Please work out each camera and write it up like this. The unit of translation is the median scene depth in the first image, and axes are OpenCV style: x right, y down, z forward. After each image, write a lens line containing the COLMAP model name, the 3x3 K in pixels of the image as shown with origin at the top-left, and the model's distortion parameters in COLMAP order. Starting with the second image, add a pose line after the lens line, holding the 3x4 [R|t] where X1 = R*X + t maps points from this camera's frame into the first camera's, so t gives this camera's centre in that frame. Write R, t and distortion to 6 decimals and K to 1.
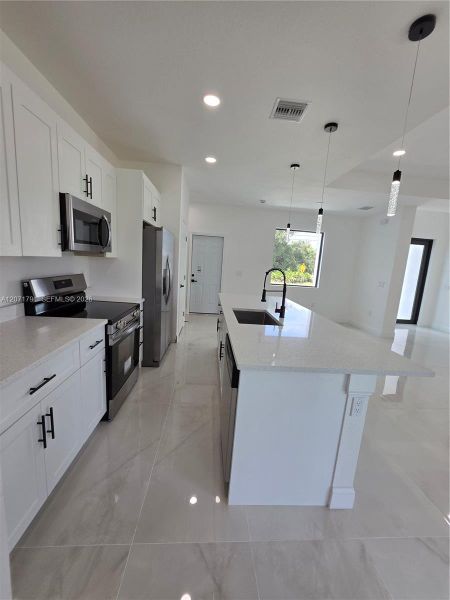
lens RADIAL K [[244.7, 0, 225.0], [0, 244.7, 300.0], [0, 0, 1]] dist [0.001390, -0.000158]
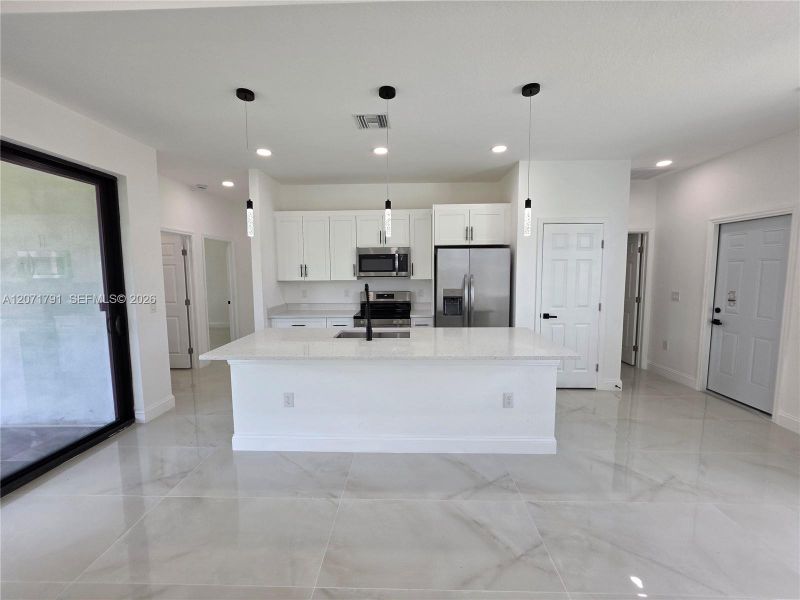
lens RADIAL K [[326.3, 0, 400.0], [0, 326.3, 301.7], [0, 0, 1]] dist [0.001390, -0.000158]
pose [[-0.093542, 0.026482, -0.995263, 0.996248], [-0.158373, 0.986522, 0.041134, -0.086139], [0.982938, 0.161470, -0.088087, 0.842567]]
